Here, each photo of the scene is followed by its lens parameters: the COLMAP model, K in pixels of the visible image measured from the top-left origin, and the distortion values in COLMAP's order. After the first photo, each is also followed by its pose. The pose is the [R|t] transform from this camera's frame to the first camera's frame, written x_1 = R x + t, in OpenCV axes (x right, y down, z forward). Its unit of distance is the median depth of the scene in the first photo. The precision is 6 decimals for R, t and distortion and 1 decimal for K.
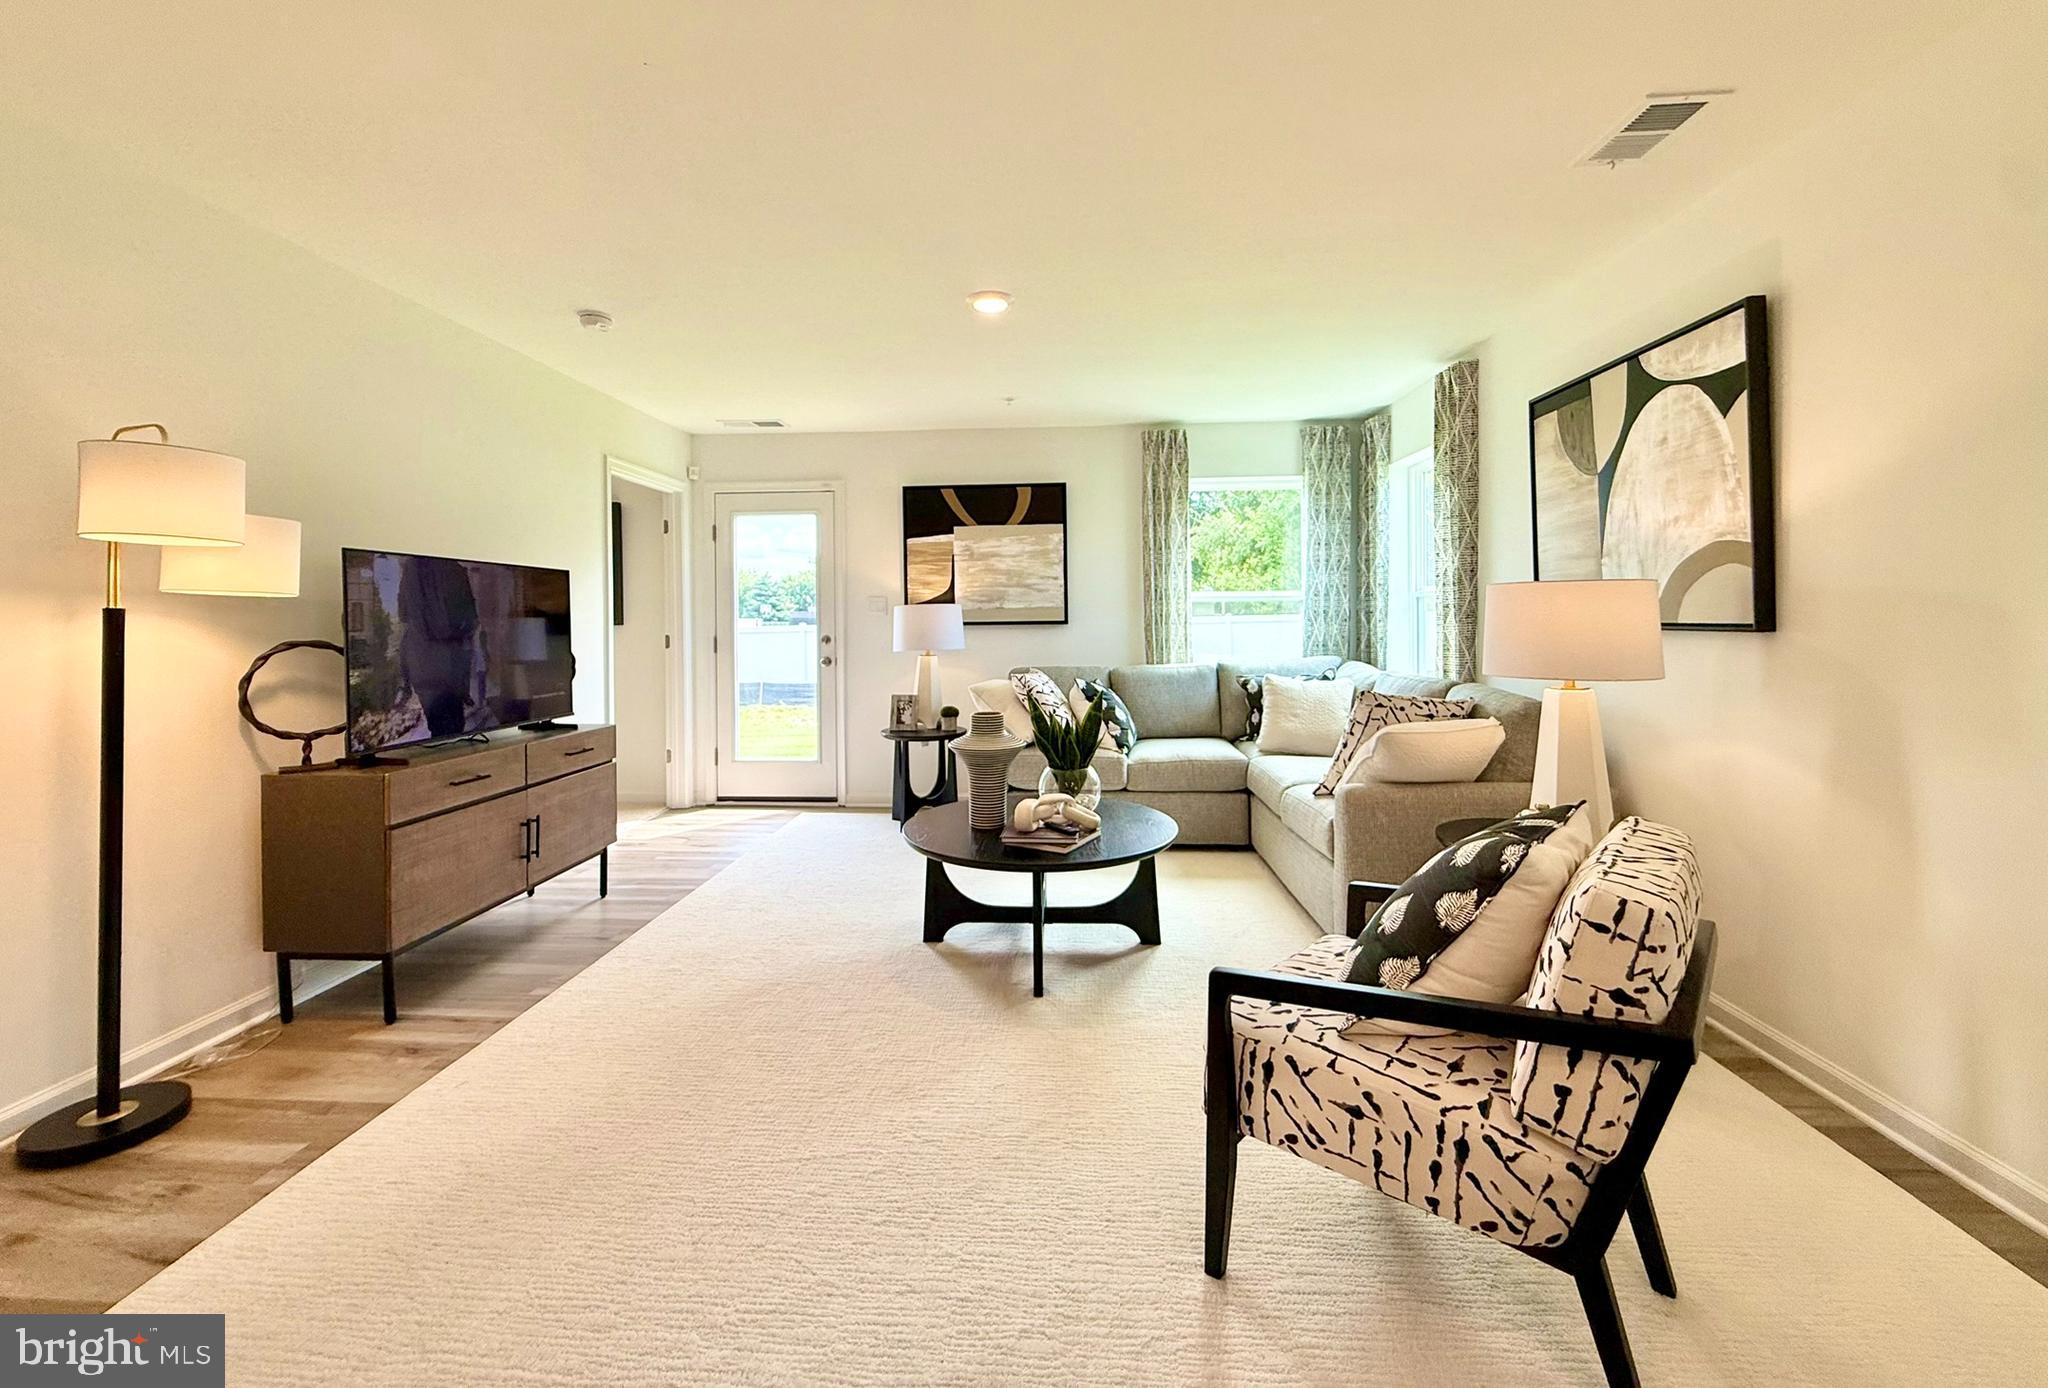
lens RADIAL K [[813.7, 0, 1019.1], [0, 813.7, 626.6], [0, 0, 1]] dist [-0.005509, -0.000375]
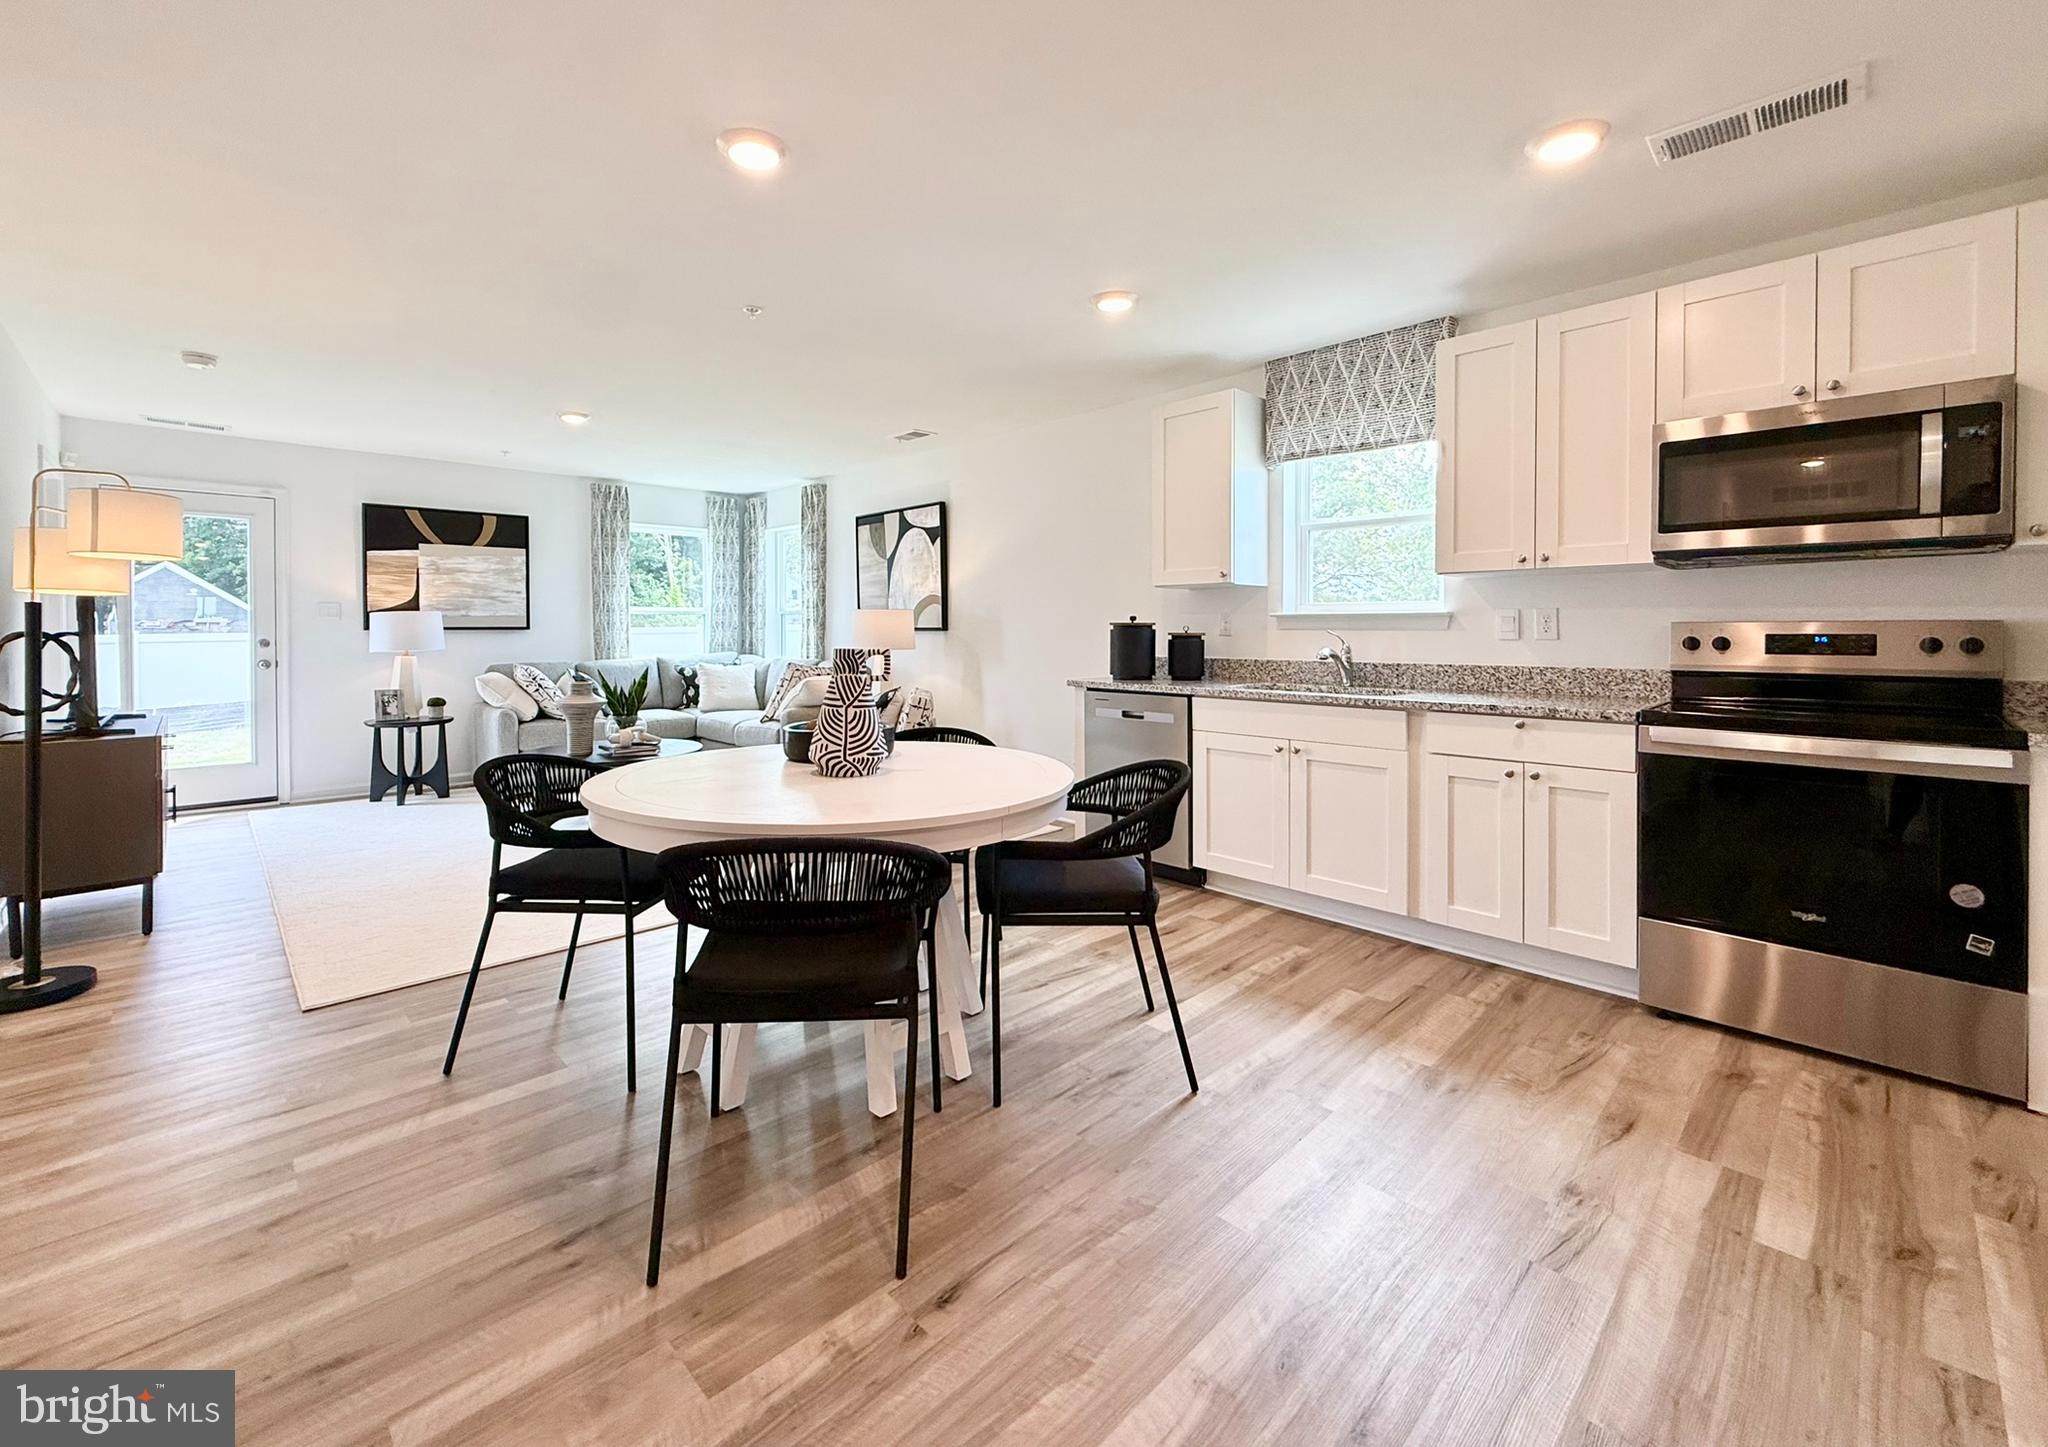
lens RADIAL K [[841.8, 0, 1008.5], [0, 841.8, 636.9], [0, 0, 1]] dist [-0.001890, 0.000097]
pose [[0.674797, 0.001470, 0.738002, -0.587878], [0.003428, 0.999981, -0.005127, 0.025557], [-0.737996, 0.005989, 0.674779, -0.611492]]
